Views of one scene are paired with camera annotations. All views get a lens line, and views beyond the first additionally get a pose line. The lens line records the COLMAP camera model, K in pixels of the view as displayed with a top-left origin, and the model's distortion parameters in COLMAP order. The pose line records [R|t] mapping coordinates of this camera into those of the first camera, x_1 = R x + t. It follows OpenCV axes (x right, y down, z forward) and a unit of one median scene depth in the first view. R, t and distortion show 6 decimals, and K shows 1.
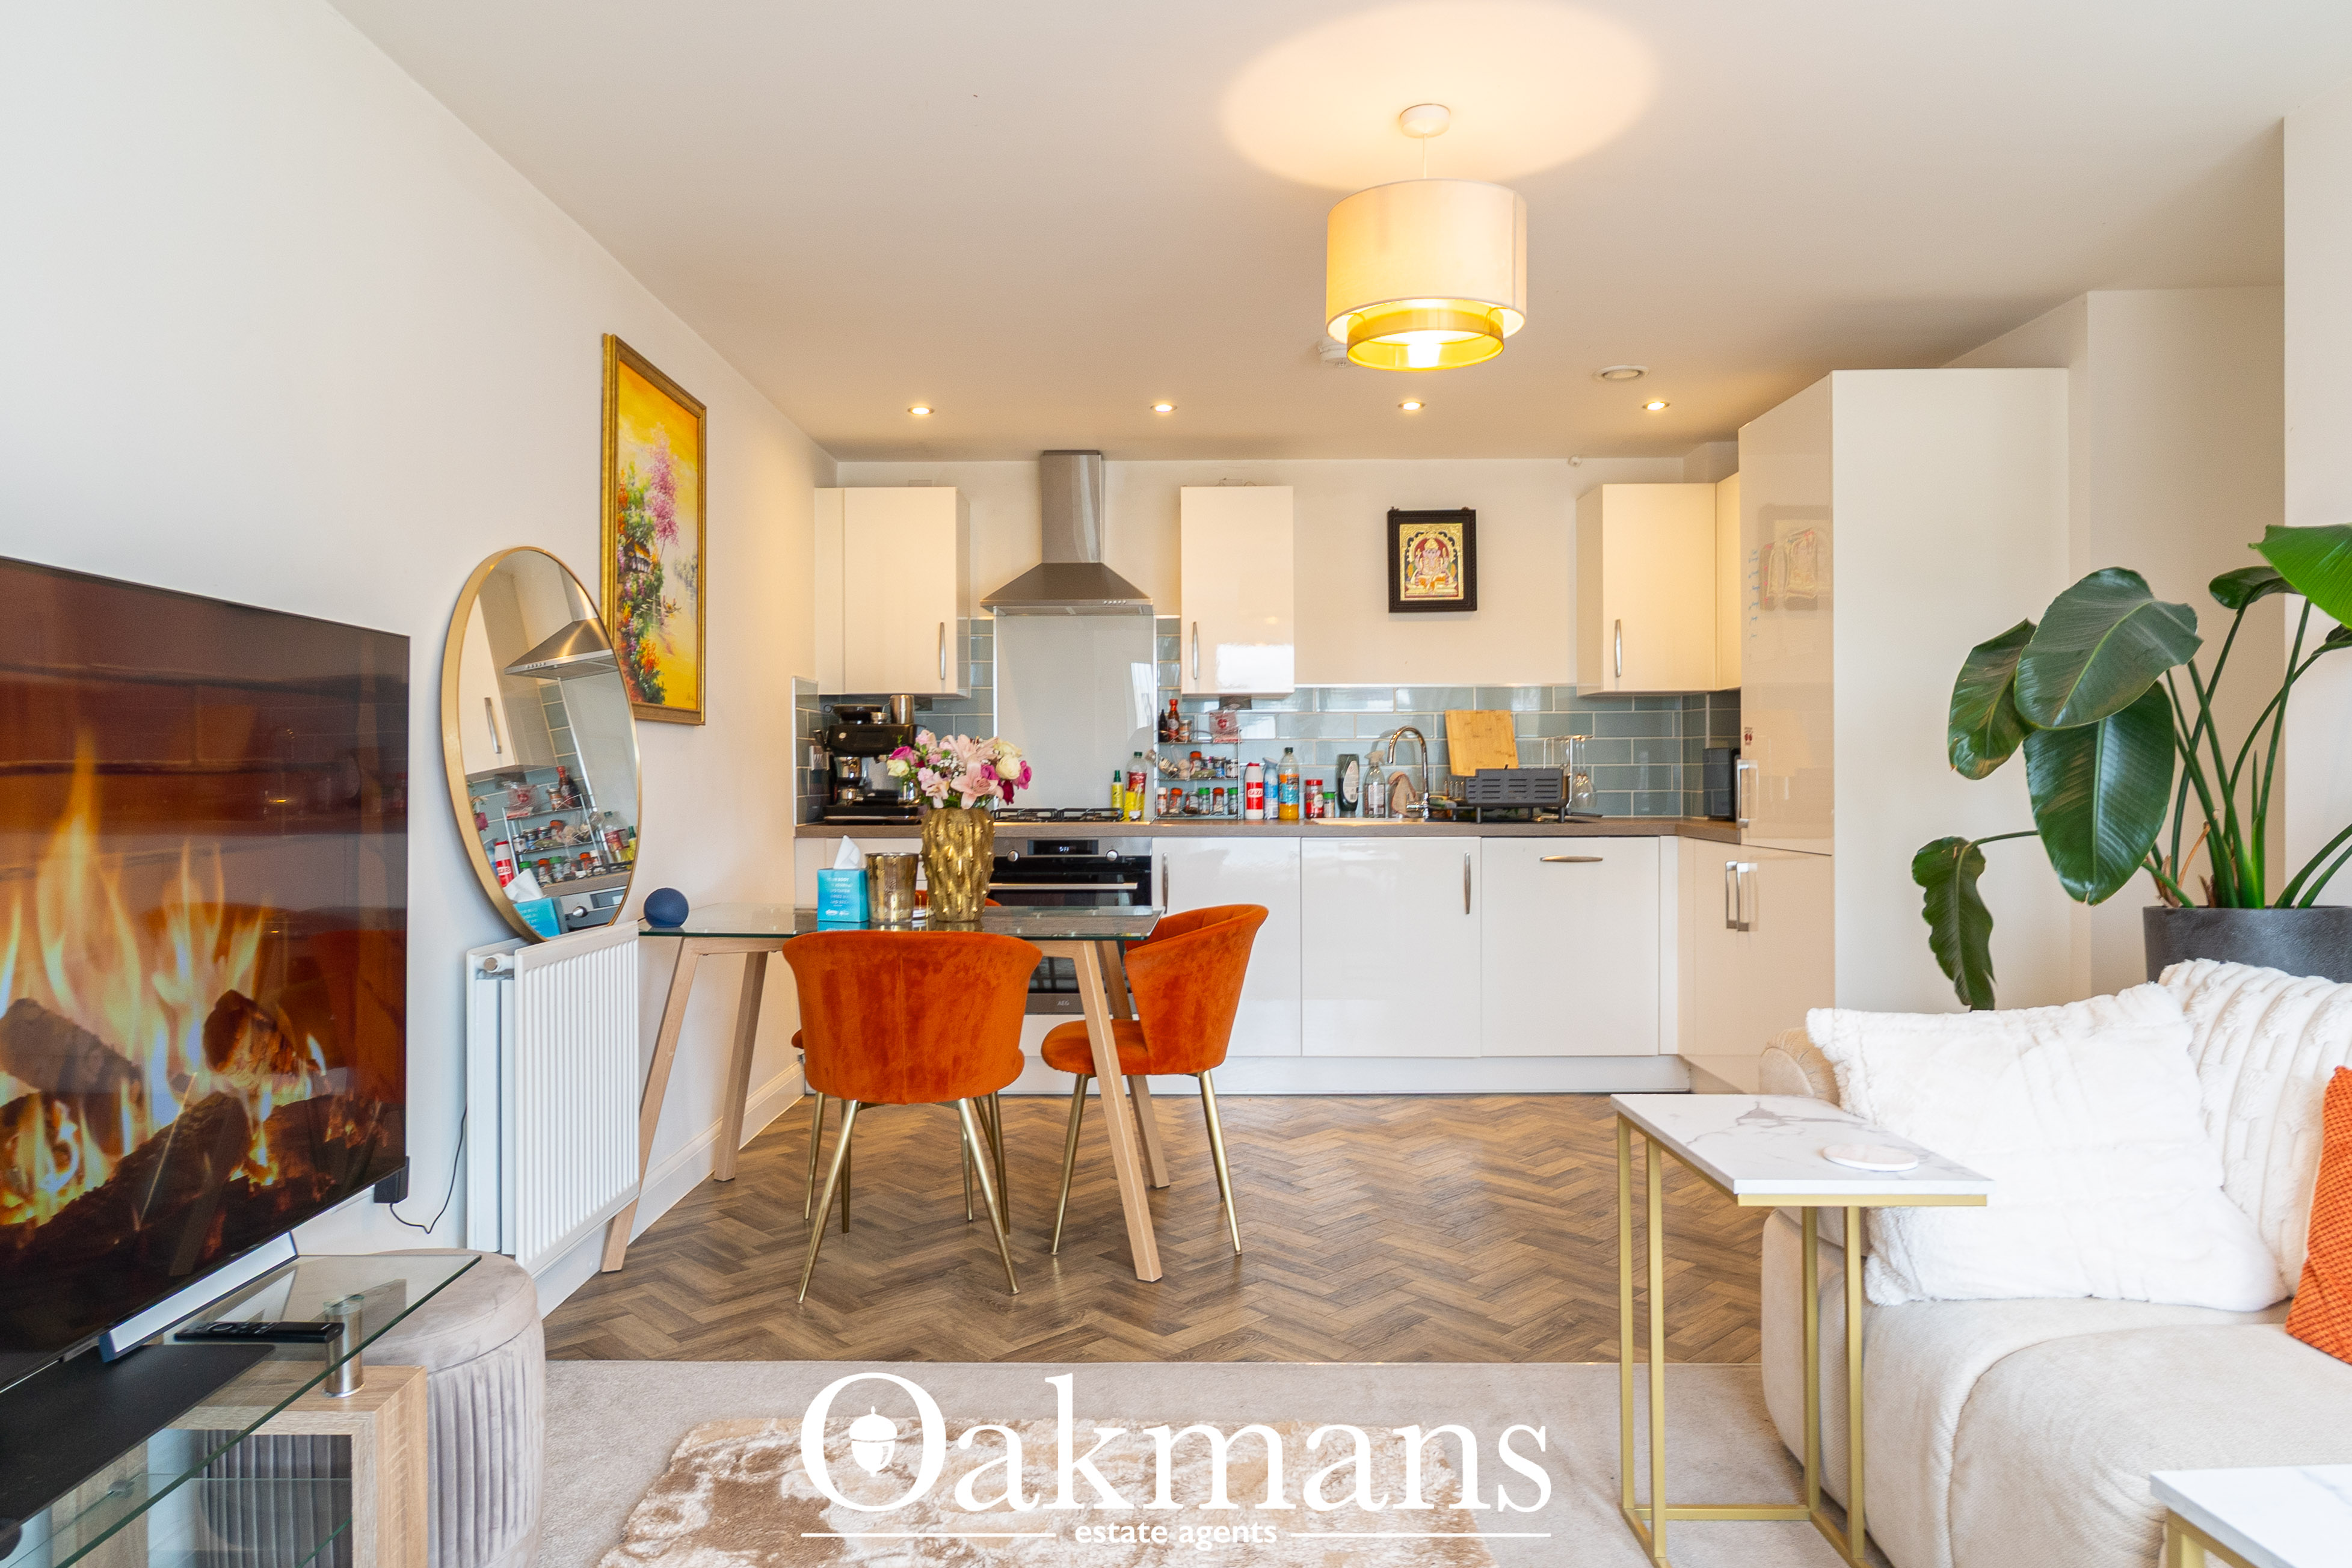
lens RADIAL K [[1470.5, 0, 1157.1], [0, 1470.5, 775.3], [0, 0, 1]] dist [-0.007236, 0.003709]
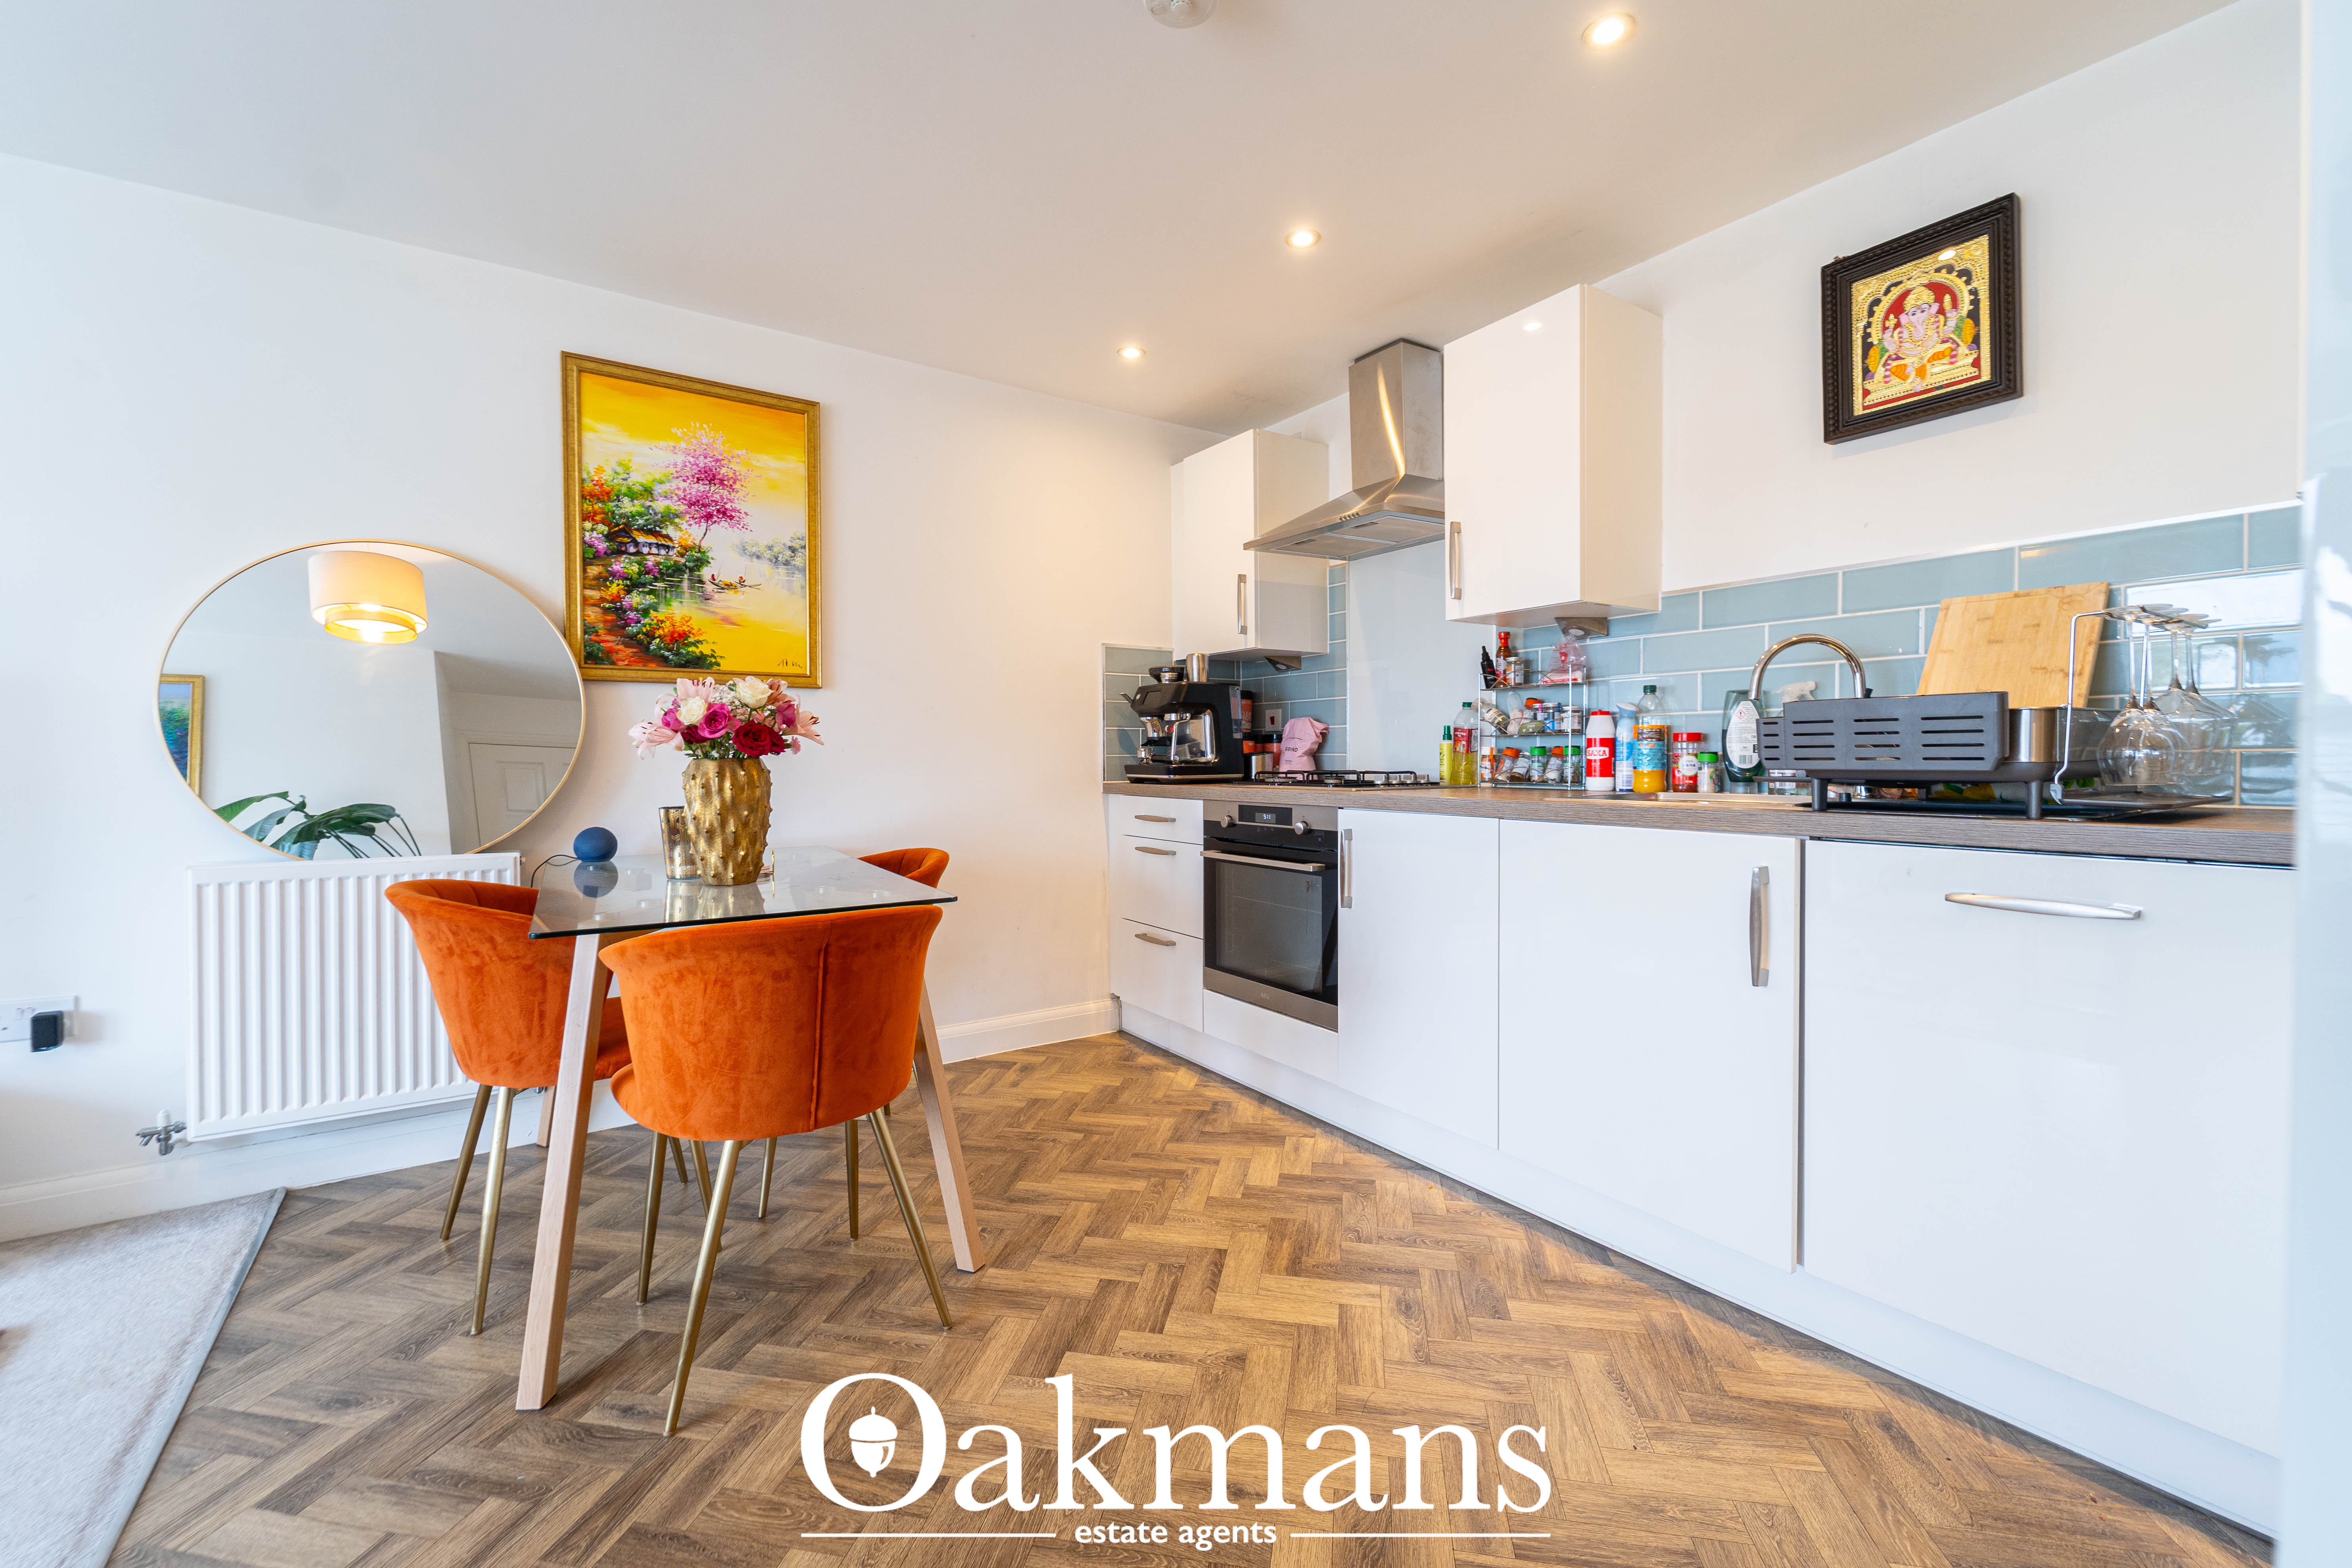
lens RADIAL K [[960.9, 0, 1173.1], [0, 960.9, 774.2], [0, 0, 1]] dist [0.001070, -0.002576]
pose [[0.571973, 0.017093, -0.820094, 0.491109], [-0.000314, 0.999787, 0.020619, 0.019214], [0.820272, -0.011536, 0.571857, 0.861272]]
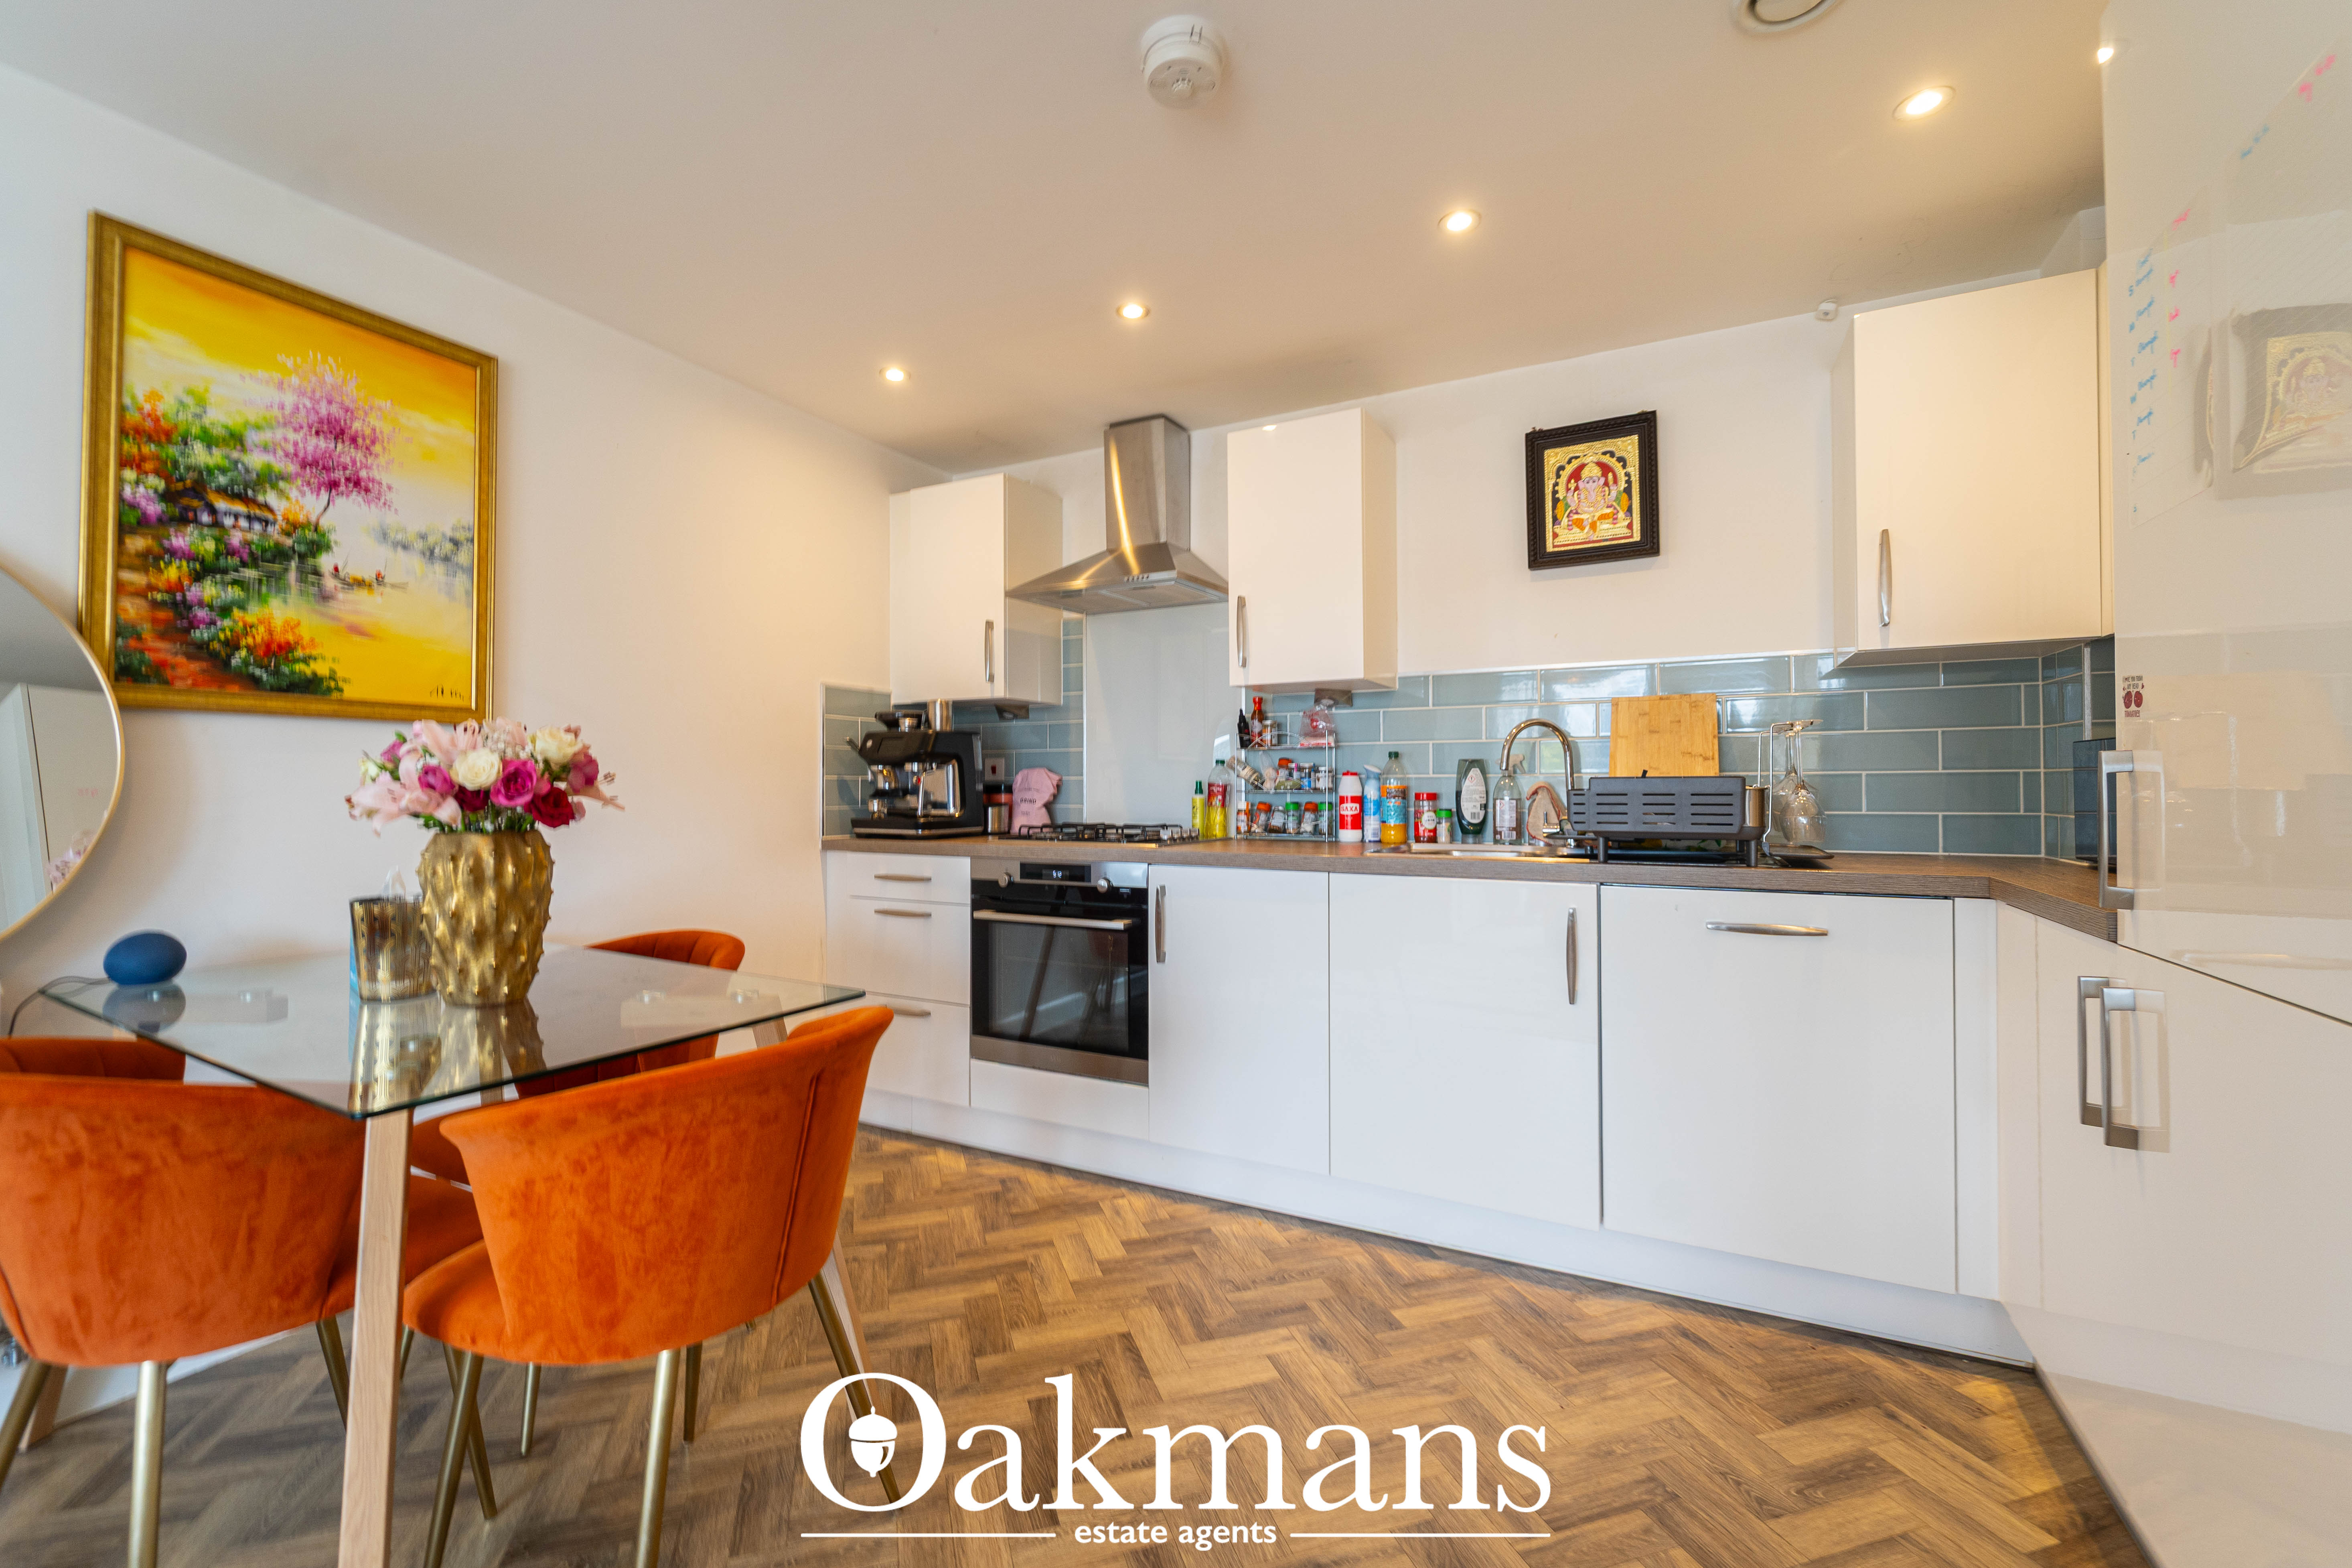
lens RADIAL K [[960.9, 0, 1168.2], [0, 960.9, 774.4], [0, 0, 1]] dist [0.001070, -0.002576]
pose [[0.889514, -0.005239, -0.456877, 0.329263], [-0.003242, 0.999837, -0.017777, 0.004236], [0.456896, 0.017294, 0.889352, 0.732600]]
